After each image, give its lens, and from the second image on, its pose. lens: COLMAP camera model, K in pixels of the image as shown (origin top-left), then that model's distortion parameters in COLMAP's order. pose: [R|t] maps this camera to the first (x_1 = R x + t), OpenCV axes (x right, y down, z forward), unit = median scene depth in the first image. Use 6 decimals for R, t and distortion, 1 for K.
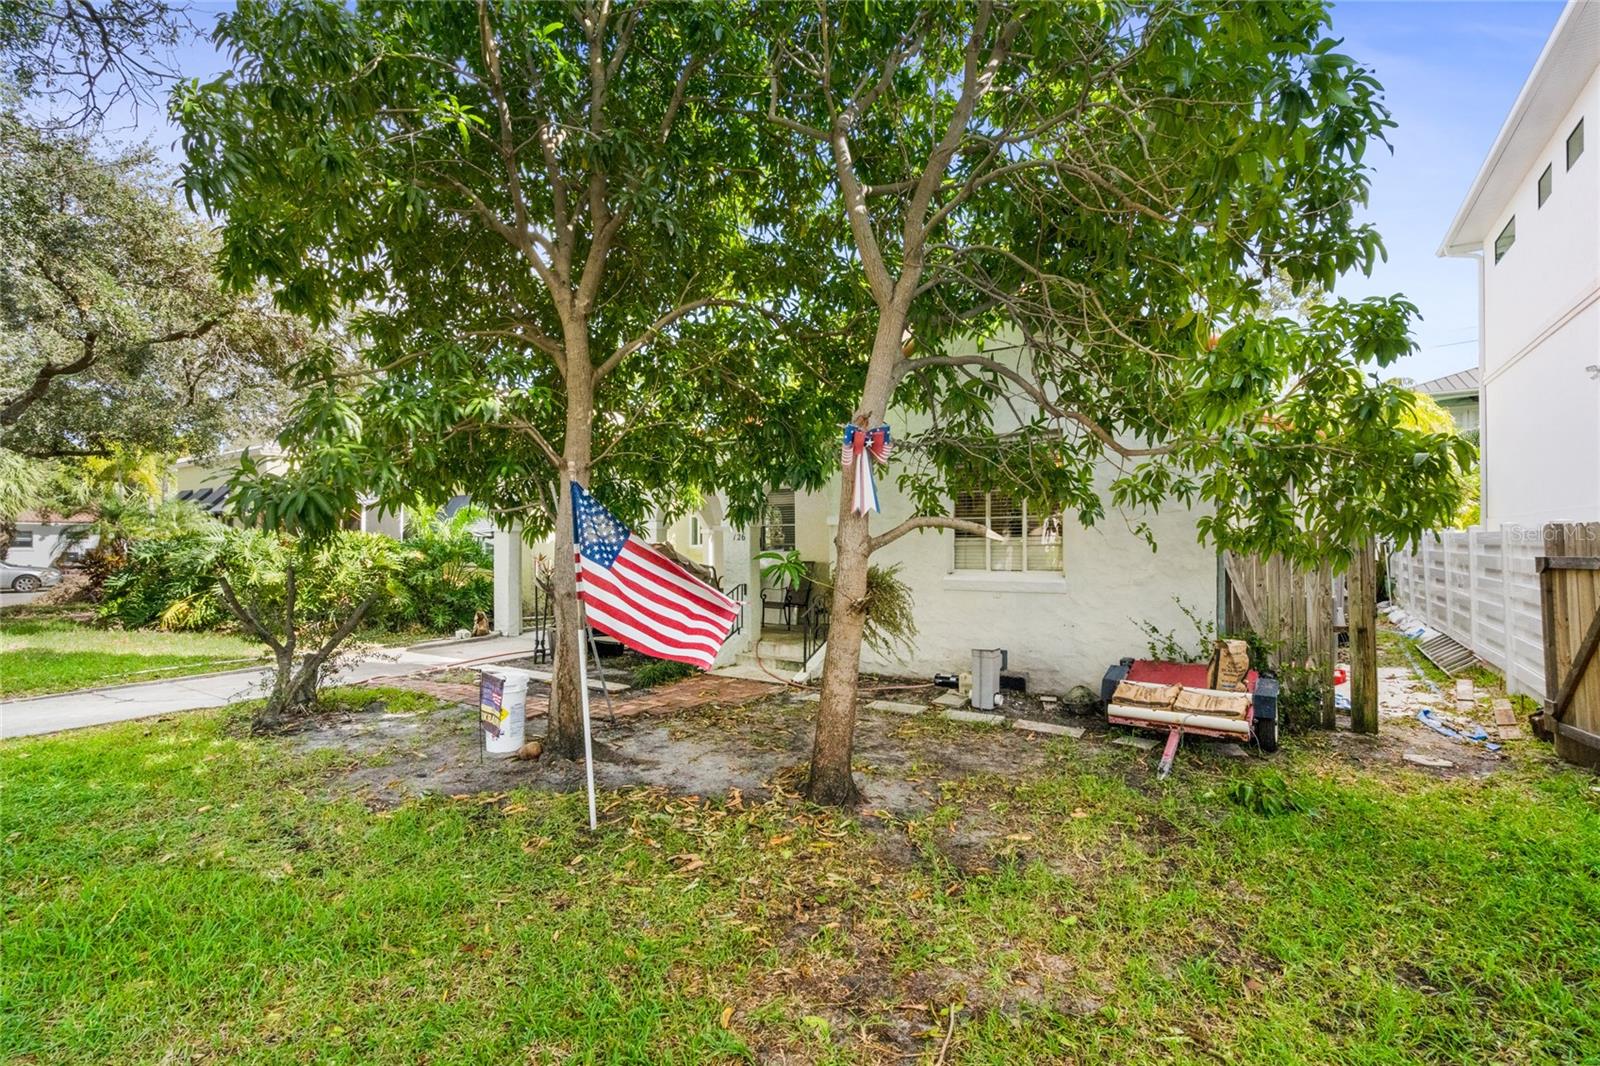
lens RADIAL K [[740.2, 0, 788.2], [0, 740.2, 531.0], [0, 0, 1]] dist [0.005490, -0.000663]
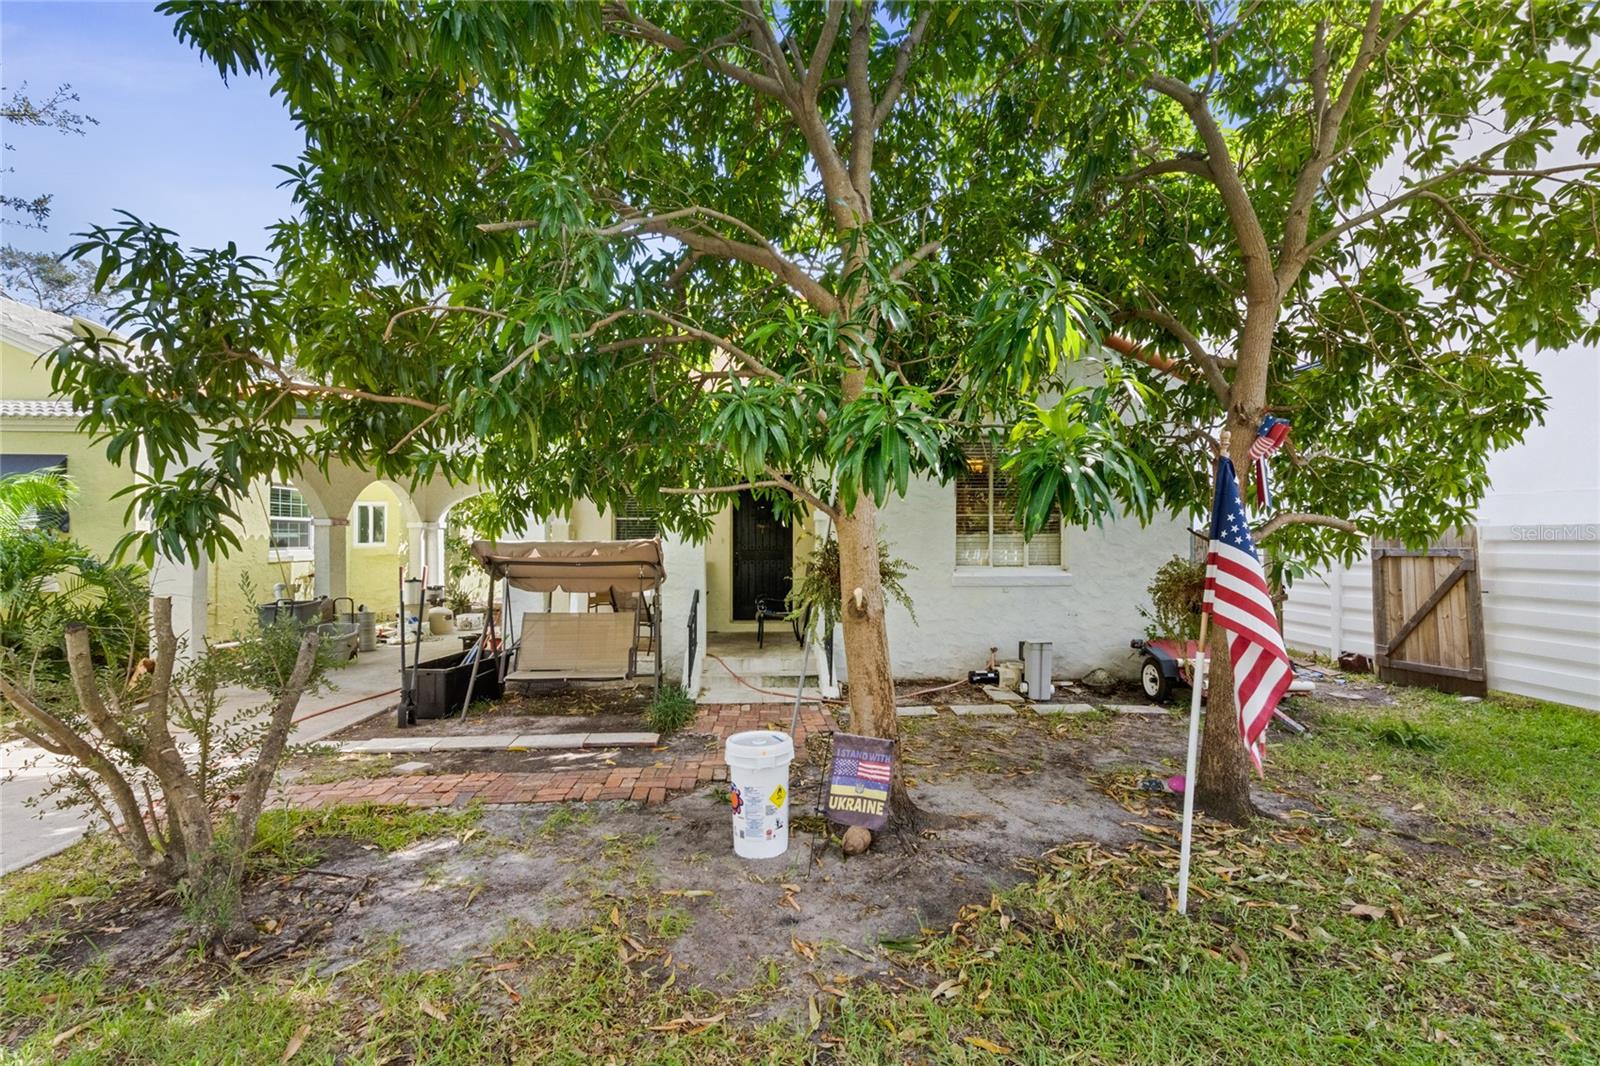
lens RADIAL K [[740.2, 0, 797.8], [0, 740.2, 541.8], [0, 0, 1]] dist [0.005490, -0.000663]
pose [[0.797277, 0.007189, 0.603570, -0.665084], [-0.012125, 0.999918, 0.004106, 0.024404], [-0.603491, -0.010592, 0.797299, 0.427330]]
